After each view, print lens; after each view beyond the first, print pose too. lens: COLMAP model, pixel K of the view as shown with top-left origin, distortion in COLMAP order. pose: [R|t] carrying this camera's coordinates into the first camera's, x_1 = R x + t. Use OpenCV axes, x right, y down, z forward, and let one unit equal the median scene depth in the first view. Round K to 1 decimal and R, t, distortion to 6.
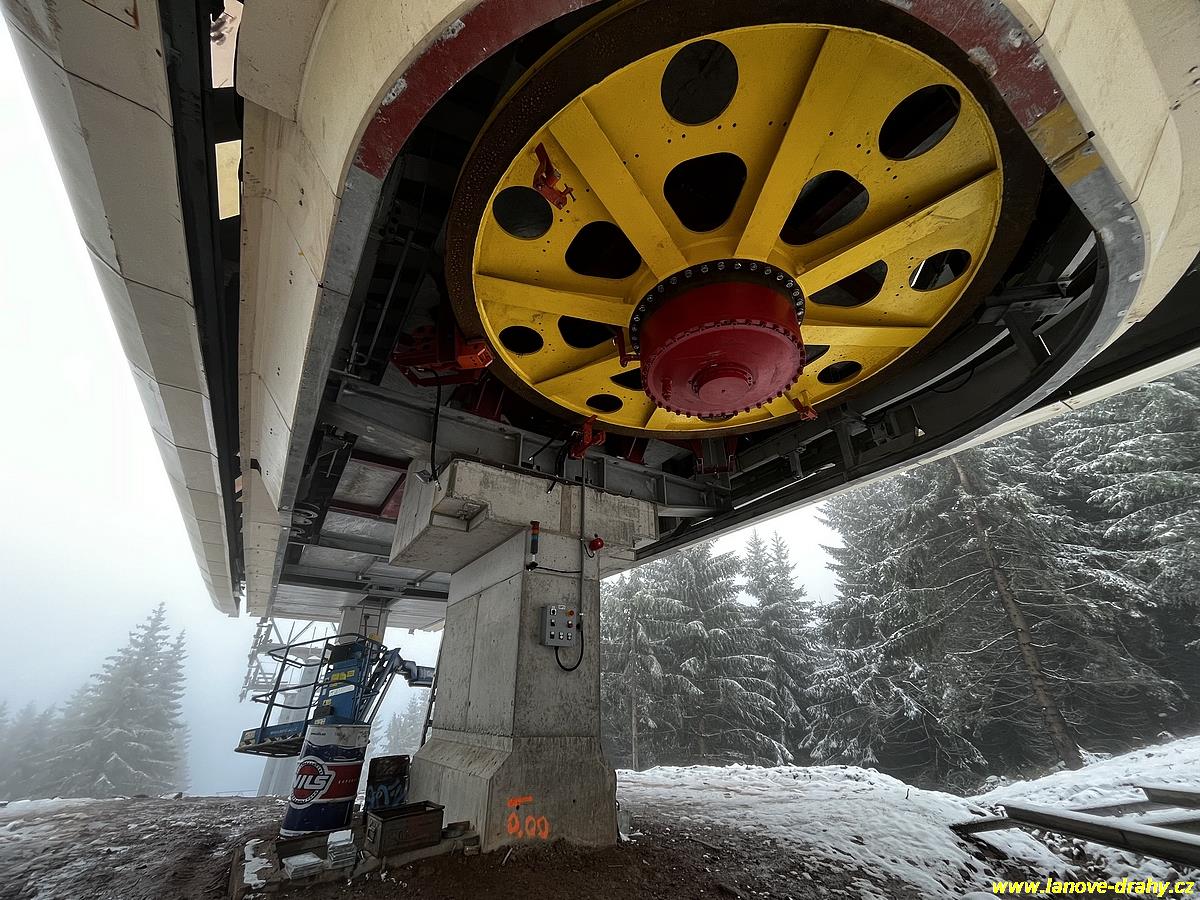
lens RADIAL K [[481.2, 0, 591.5], [0, 481.2, 467.1], [0, 0, 1]] dist [-0.006343, -0.000038]
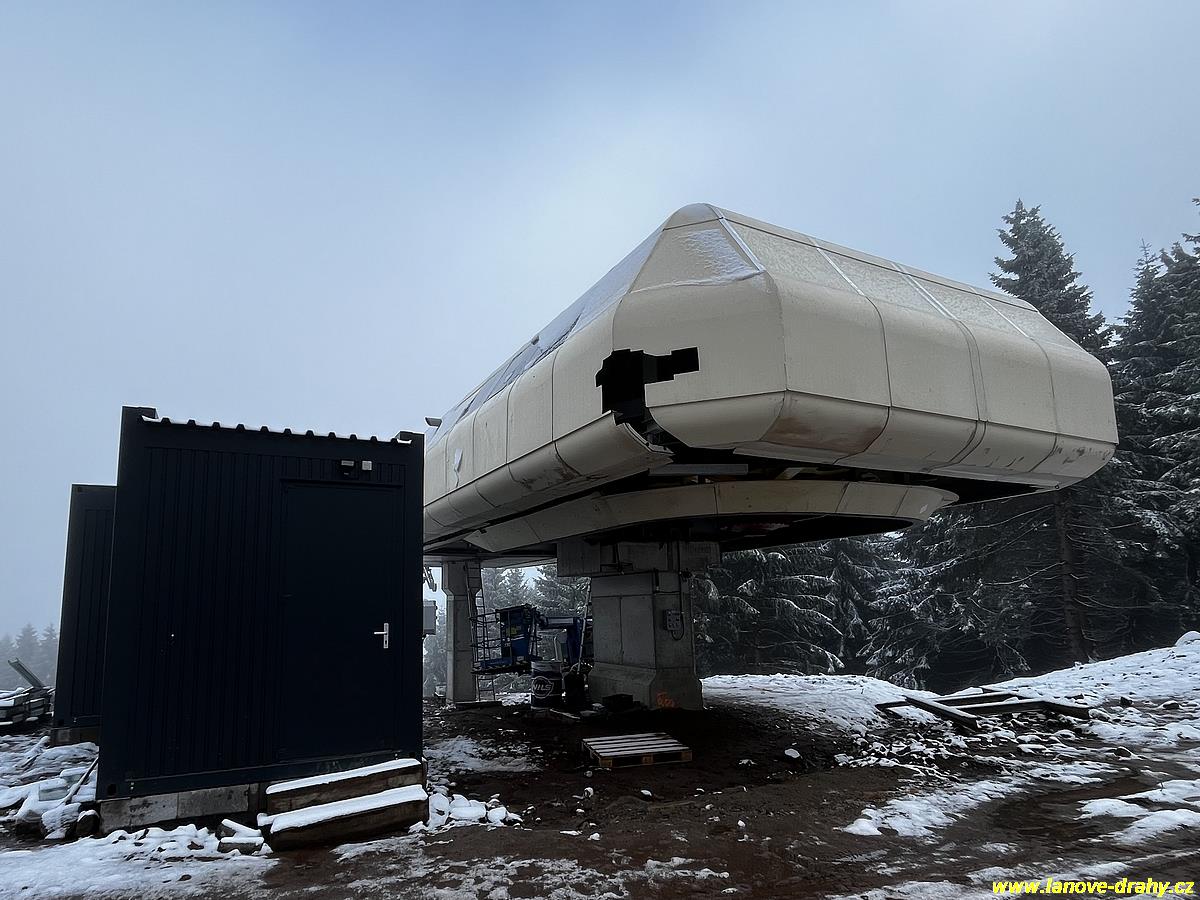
lens RADIAL K [[658.6, 0, 525.1], [0, 658.6, 523.6], [0, 0, 1]] dist [-0.001979, 0.000612]
pose [[0.988788, -0.042193, -0.143244, -0.090149], [0.087305, 0.941569, 0.325309, -0.343386], [0.121148, -0.334167, 0.934695, -0.522349]]
